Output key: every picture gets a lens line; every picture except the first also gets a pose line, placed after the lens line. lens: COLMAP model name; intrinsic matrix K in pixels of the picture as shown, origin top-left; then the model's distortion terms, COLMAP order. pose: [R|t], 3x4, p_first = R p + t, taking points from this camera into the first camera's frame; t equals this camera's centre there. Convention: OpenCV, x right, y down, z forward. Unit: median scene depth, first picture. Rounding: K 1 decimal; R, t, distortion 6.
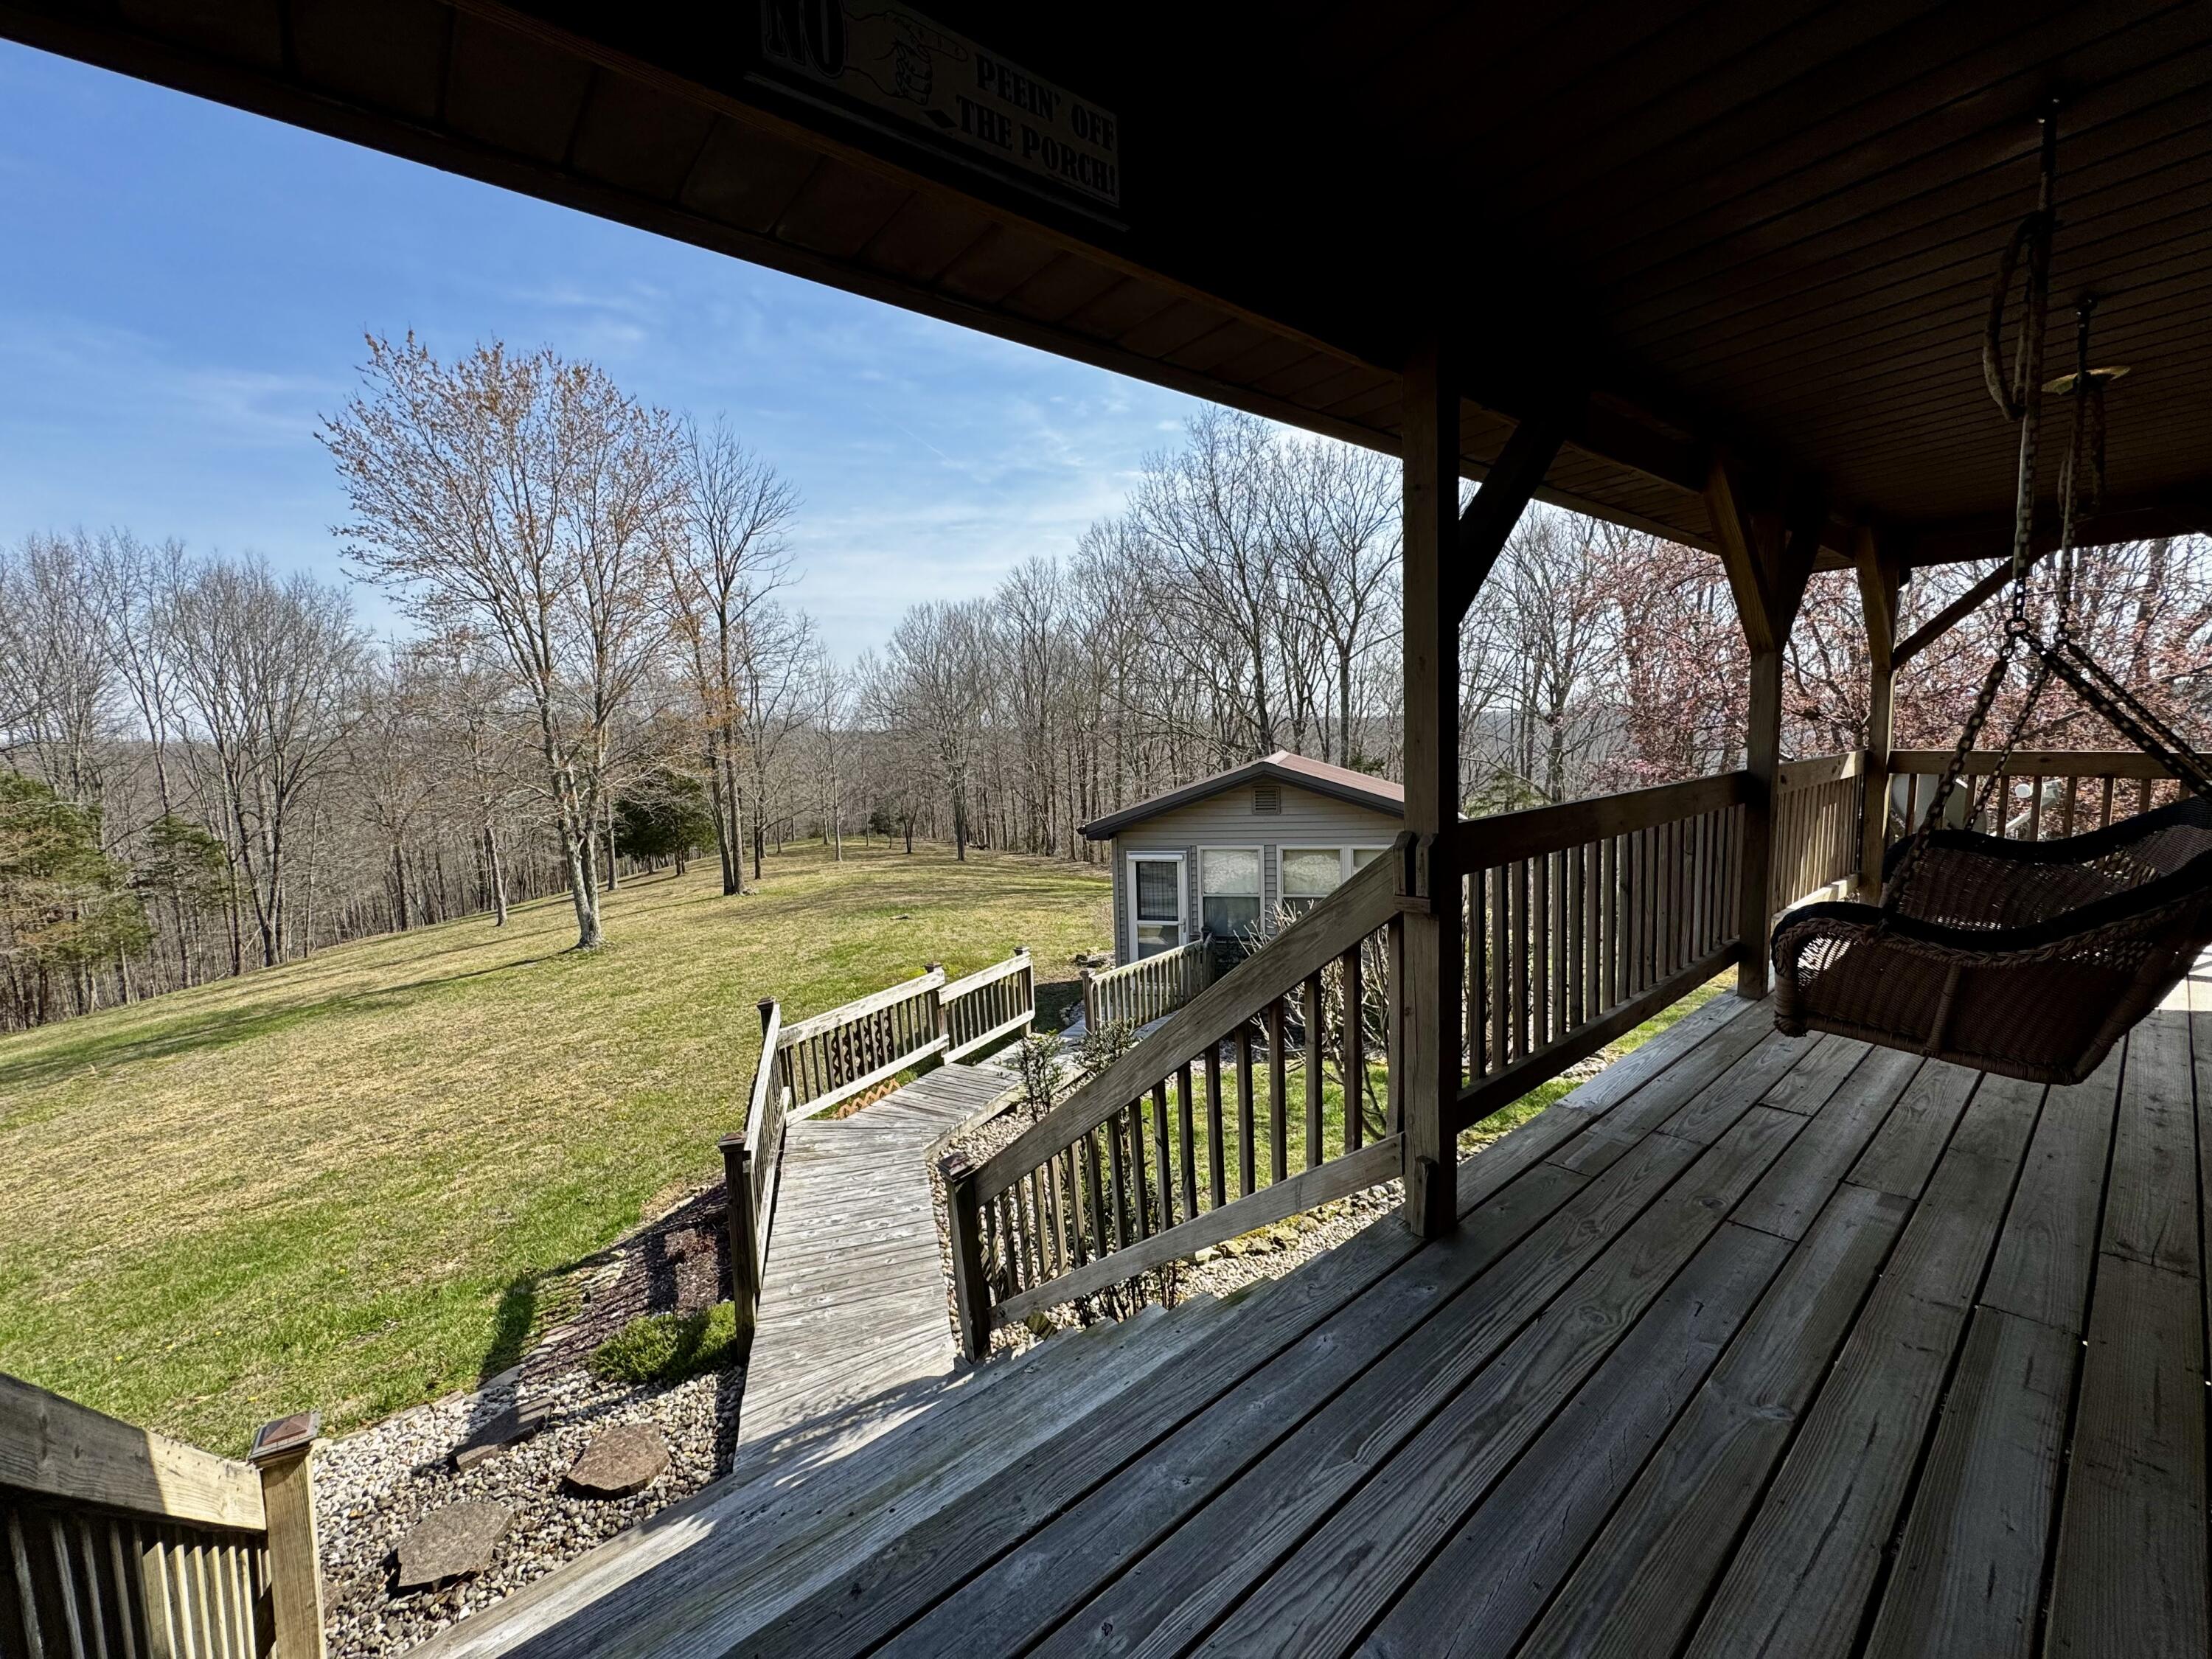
lens RADIAL K [[887.2, 0, 1105.5], [0, 887.2, 825.2], [0, 0, 1]] dist [-0.000225, 0.000075]
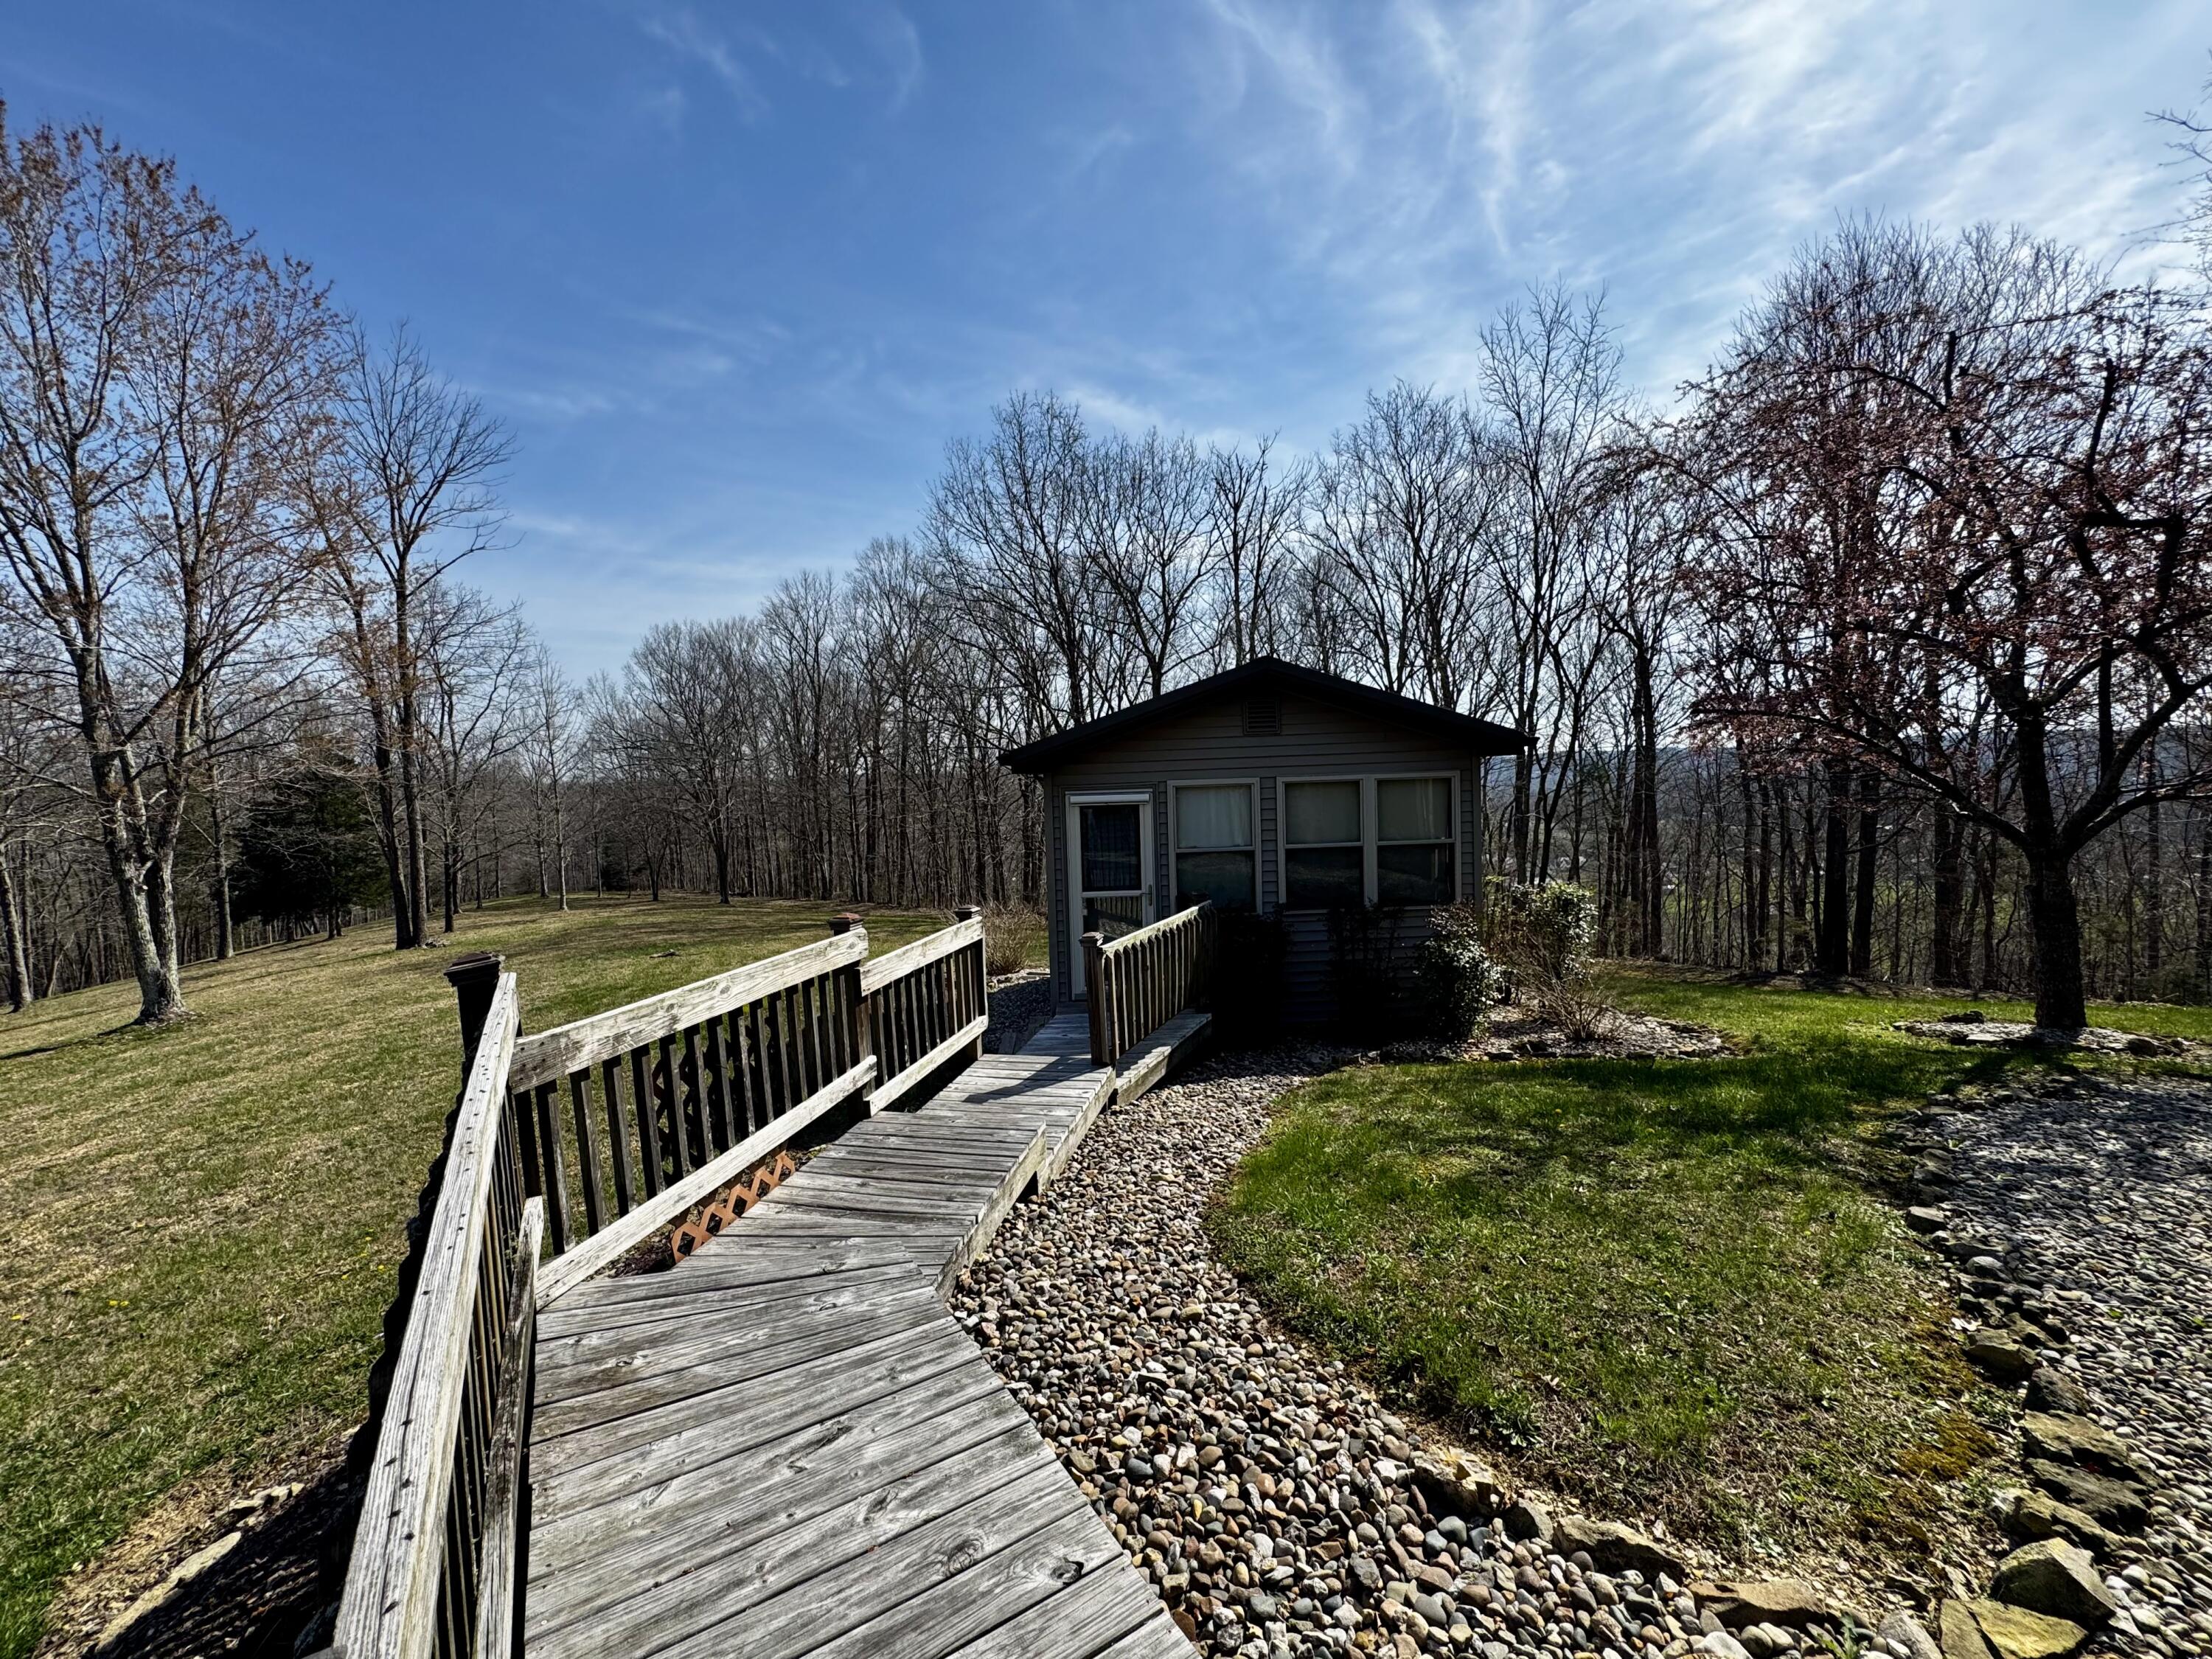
lens RADIAL K [[887.2, 0, 1104.6], [0, 887.2, 825.4], [0, 0, 1]] dist [-0.000225, 0.000075]
pose [[0.965641, -0.012395, 0.259584, -0.132571], [0.027887, 0.998037, -0.056083, 0.099004], [-0.258379, 0.061395, 0.964091, 0.338087]]
